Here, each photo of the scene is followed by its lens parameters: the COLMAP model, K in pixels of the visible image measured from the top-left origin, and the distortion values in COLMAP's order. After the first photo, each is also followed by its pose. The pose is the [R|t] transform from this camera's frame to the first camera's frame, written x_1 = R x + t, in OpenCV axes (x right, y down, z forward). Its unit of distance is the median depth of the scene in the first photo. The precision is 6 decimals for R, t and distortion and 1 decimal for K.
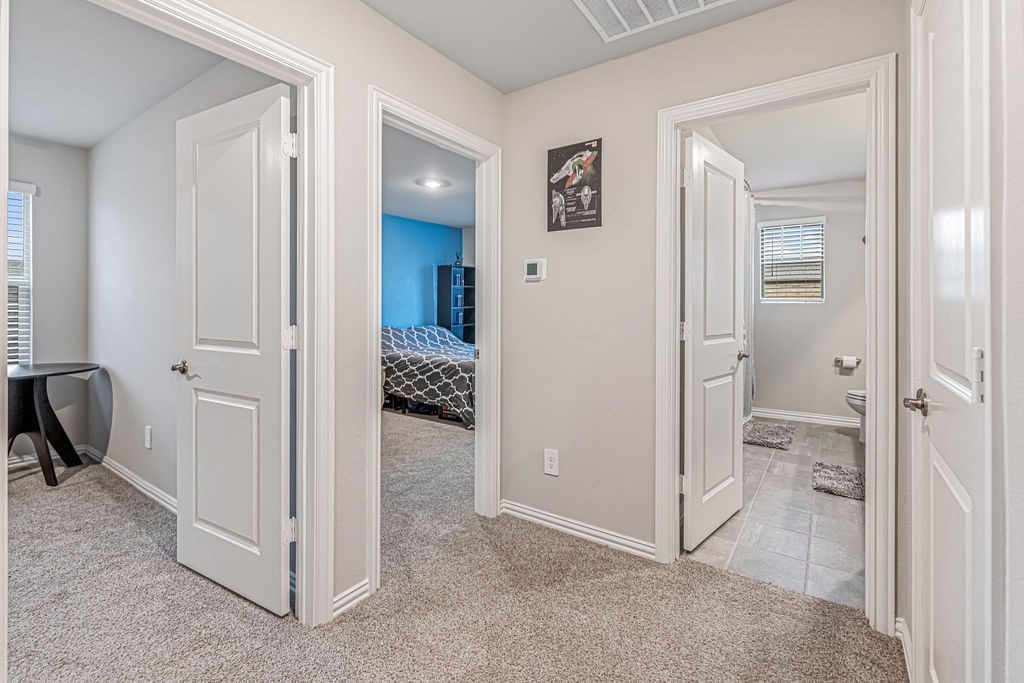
lens RADIAL K [[457.3, 0, 505.3], [0, 457.3, 306.6], [0, 0, 1]] dist [-0.002067, 0.001083]
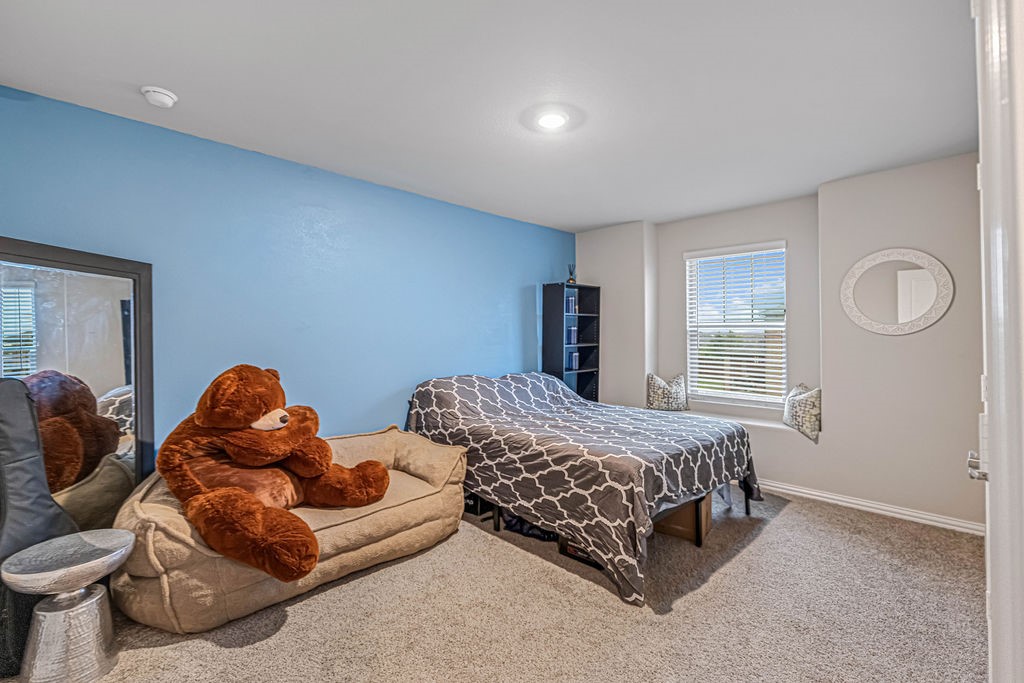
lens RADIAL K [[457.3, 0, 510.4], [0, 457.3, 333.1], [0, 0, 1]] dist [-0.002067, 0.001083]
pose [[0.984511, 0.001187, -0.175322, -0.103557], [-0.003269, 0.999928, -0.011587, -0.011128], [0.175295, 0.011981, 0.984443, 0.428594]]
